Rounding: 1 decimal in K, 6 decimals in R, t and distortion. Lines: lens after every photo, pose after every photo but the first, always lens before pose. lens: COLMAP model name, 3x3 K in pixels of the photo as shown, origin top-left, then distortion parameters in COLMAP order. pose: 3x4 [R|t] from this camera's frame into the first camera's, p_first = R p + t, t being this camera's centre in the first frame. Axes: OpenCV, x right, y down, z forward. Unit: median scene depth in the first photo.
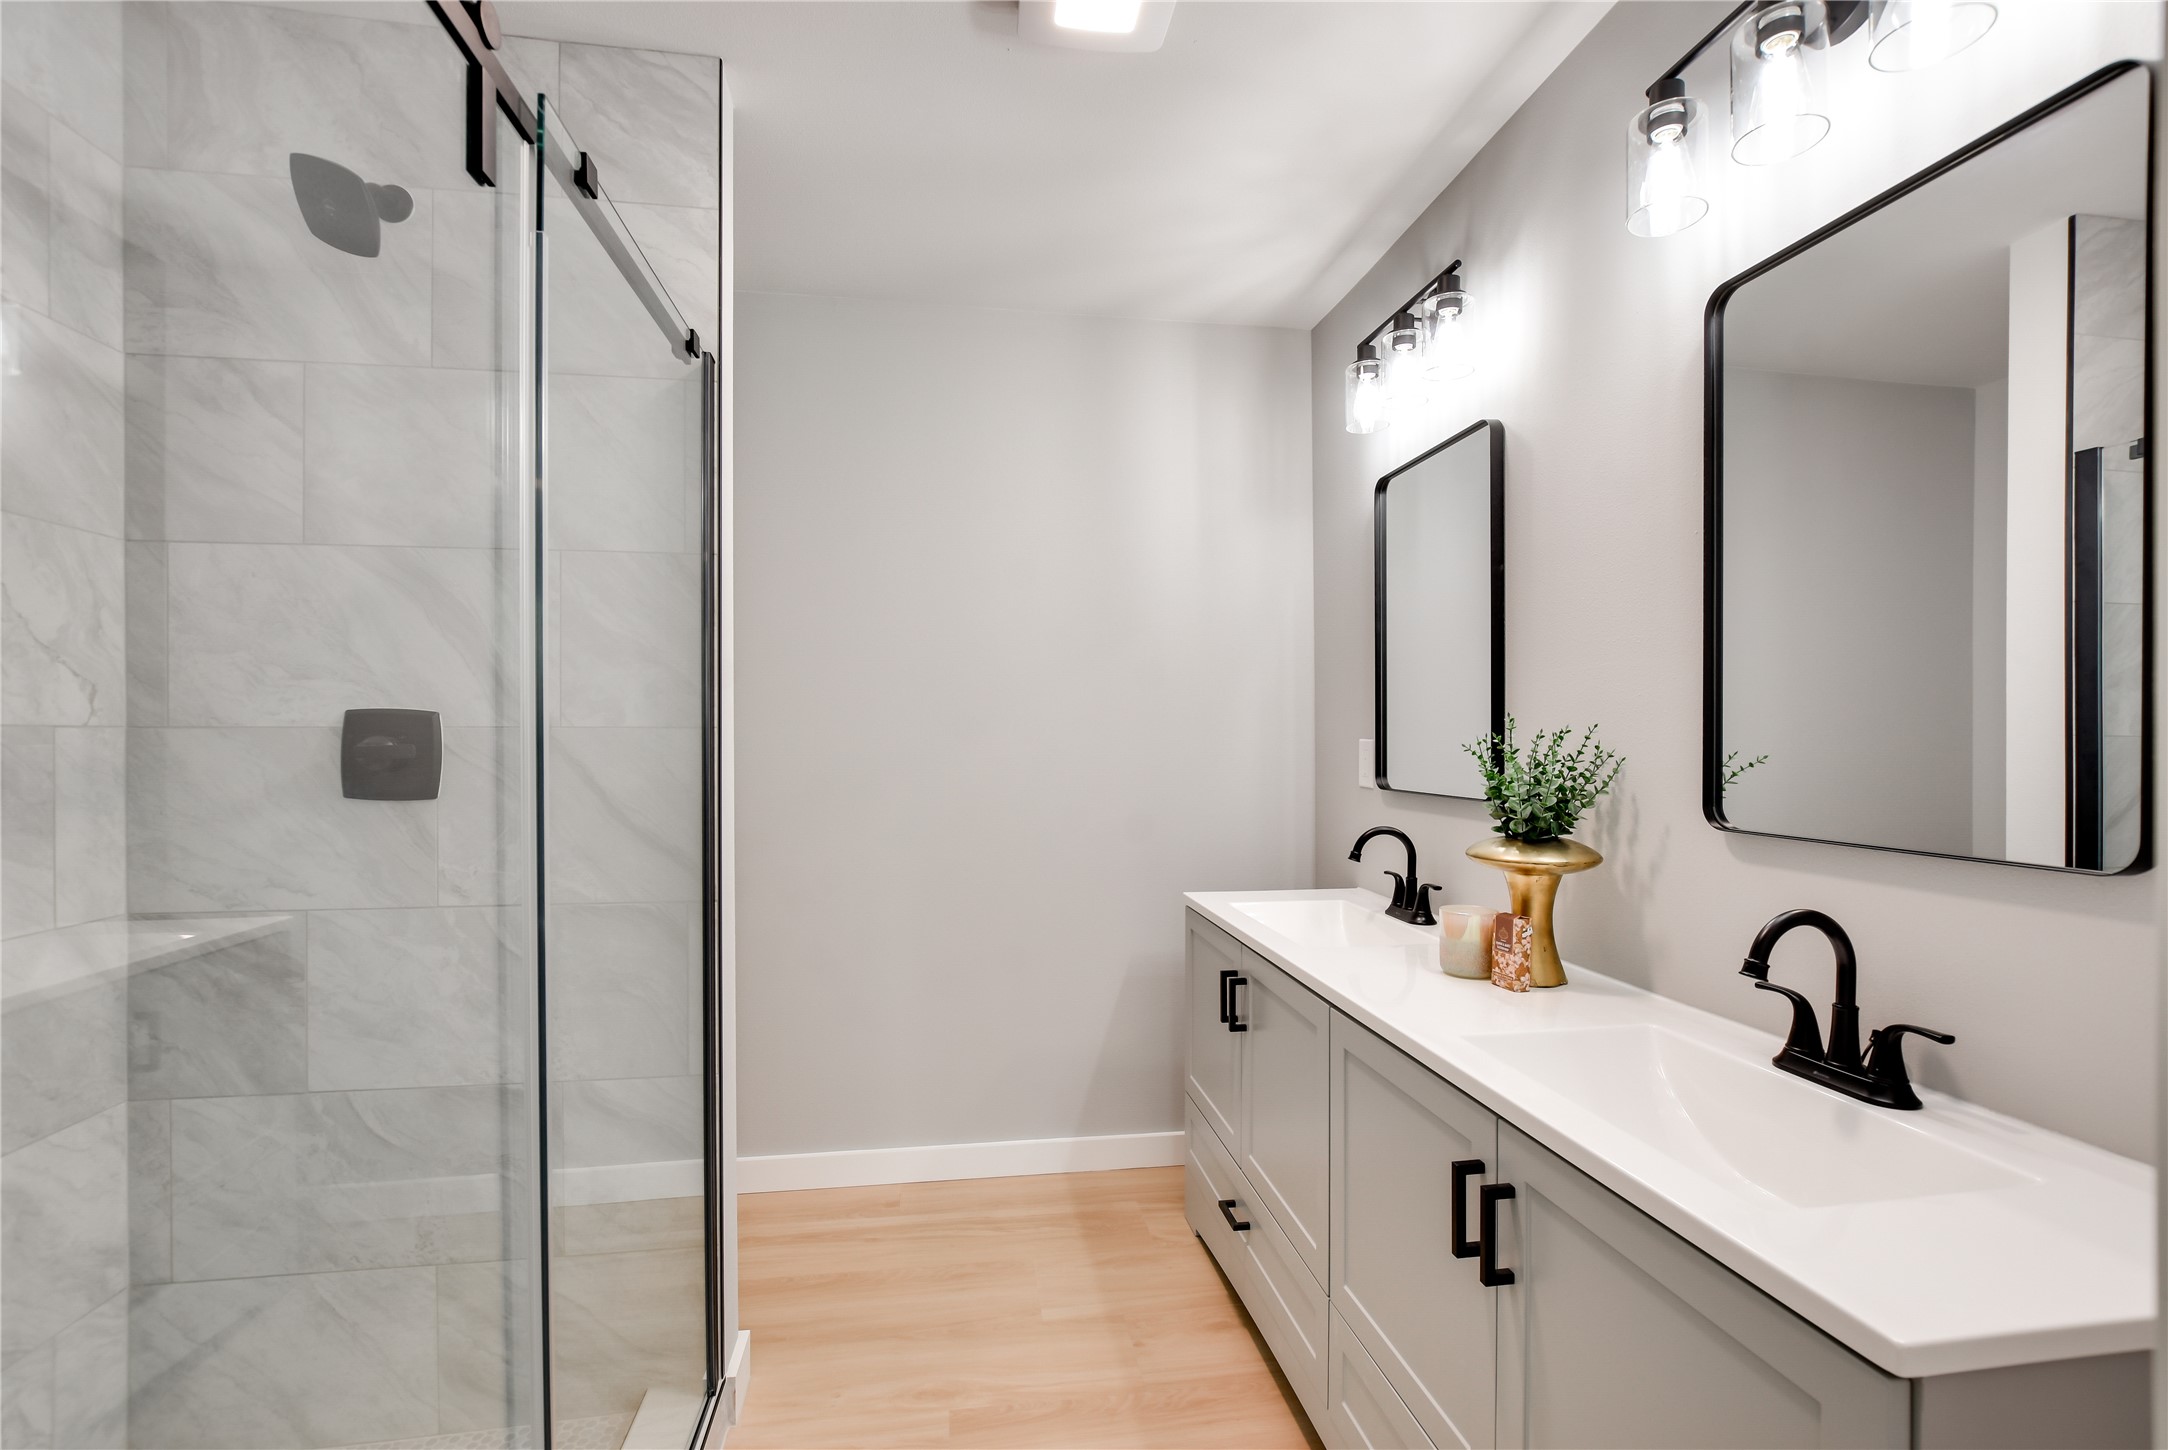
lens RADIAL K [[955.3, 0, 1084.0], [0, 955.3, 725.0], [0, 0, 1]] dist [-0.011641, 0.004096]
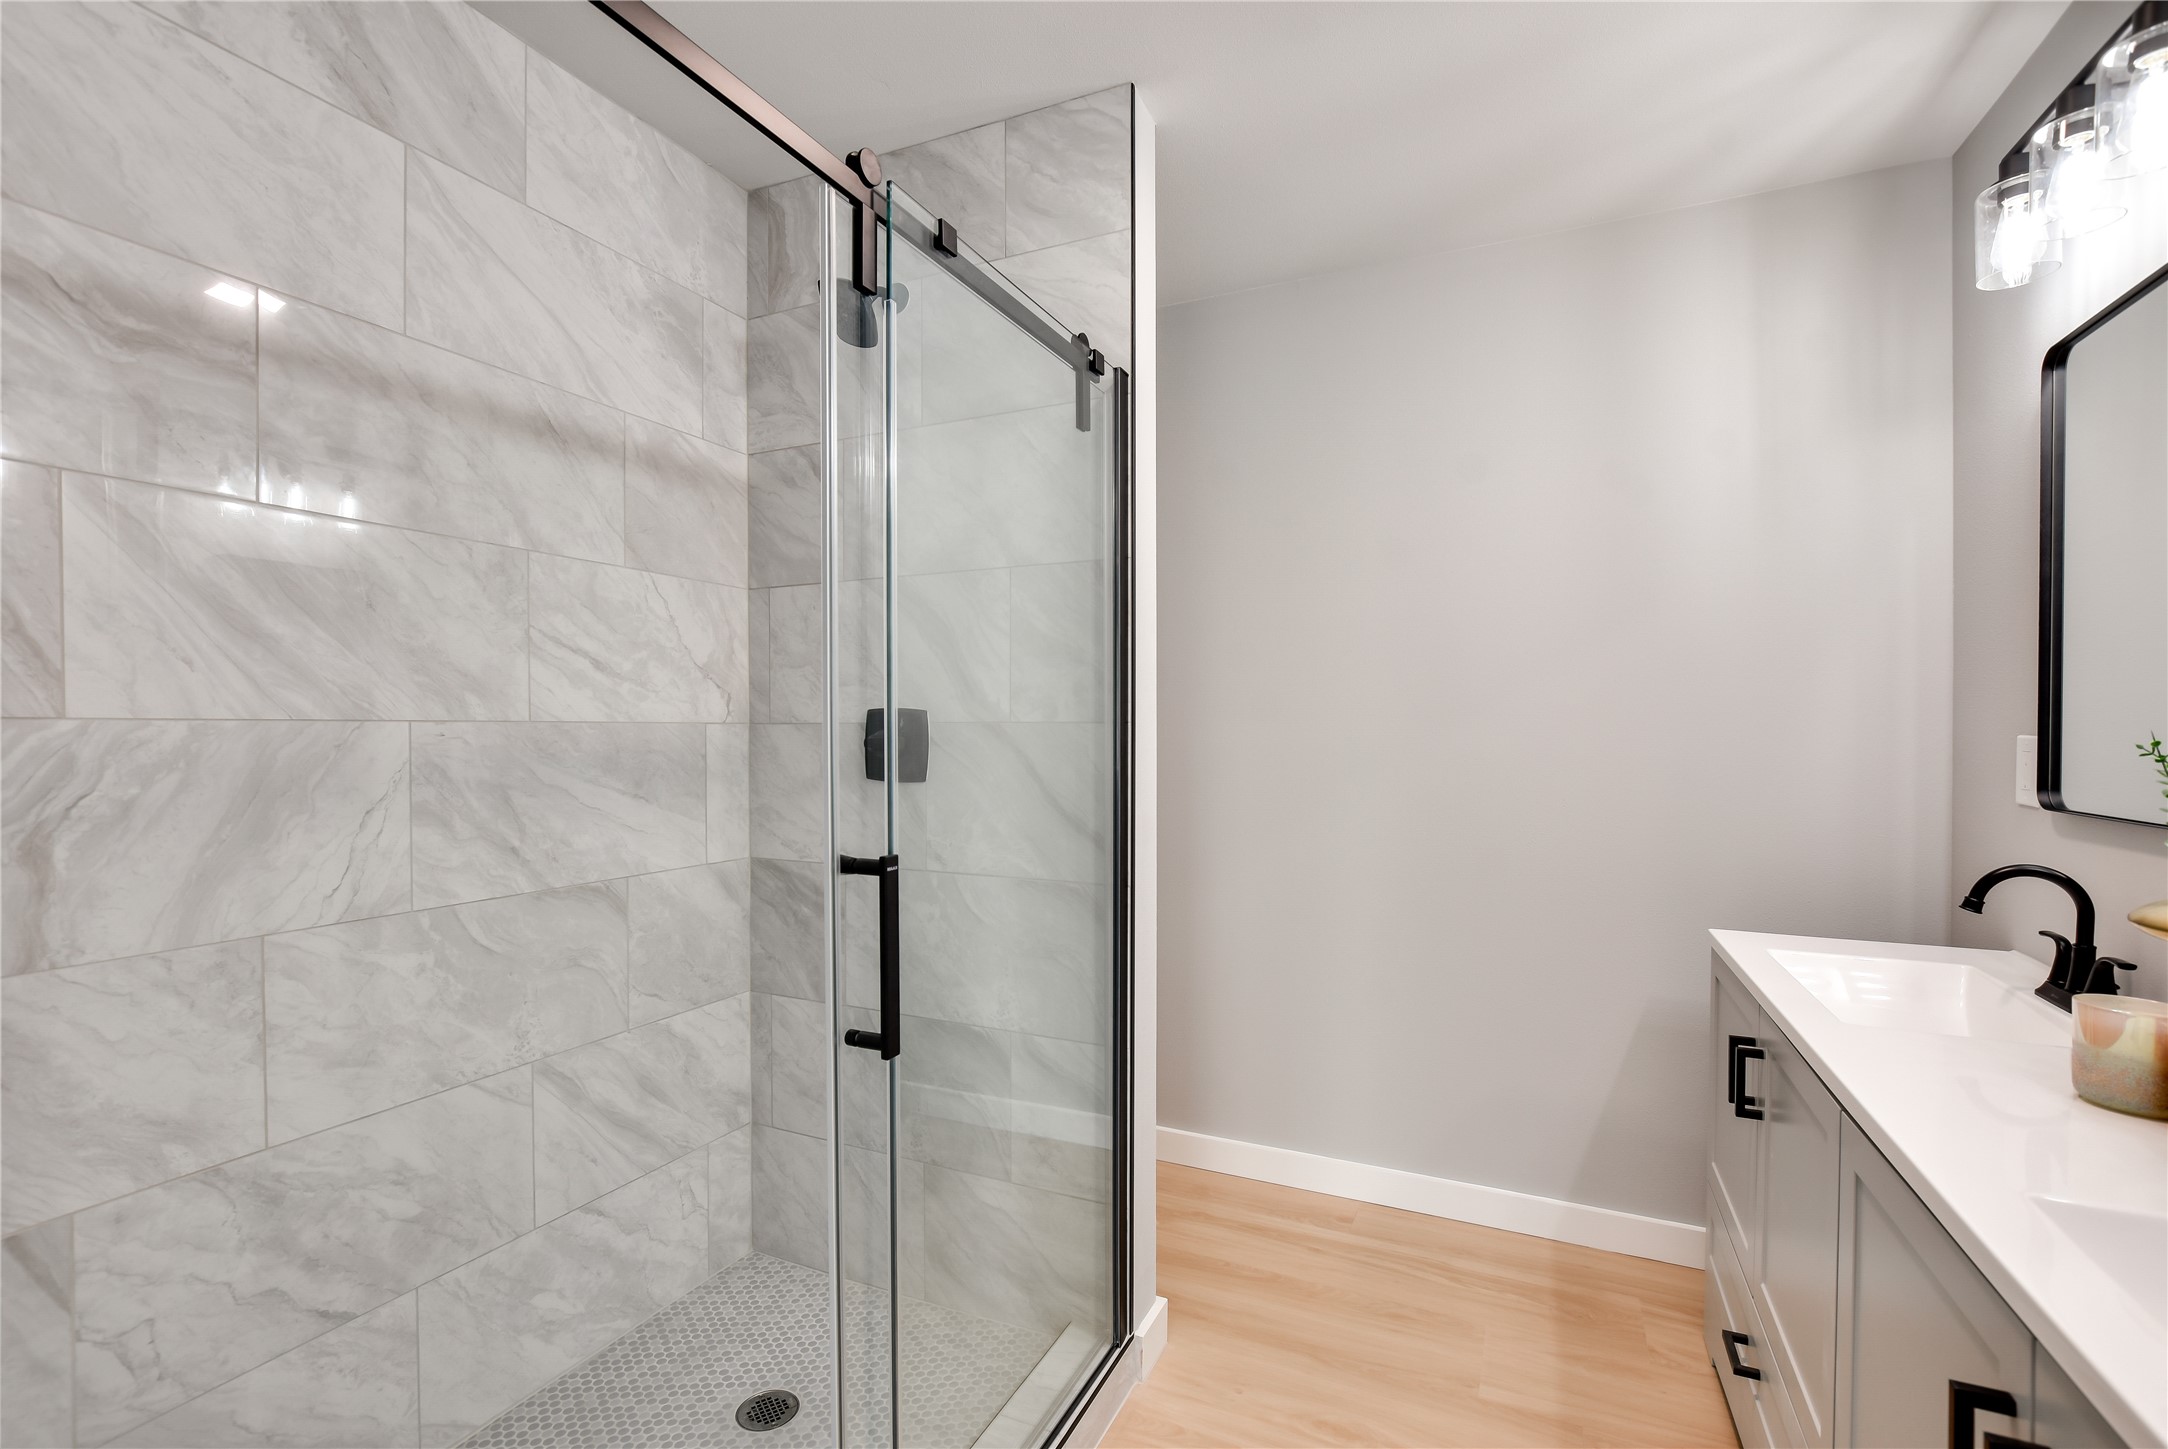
lens RADIAL K [[967.3, 0, 1084.7], [0, 967.3, 732.6], [0, 0, 1]] dist [-0.016451, 0.004972]
pose [[0.831418, 0.001993, -0.555644, 0.167412], [0.006096, 0.999901, 0.012708, 0.000198], [0.555614, -0.013953, 0.831323, 0.083098]]
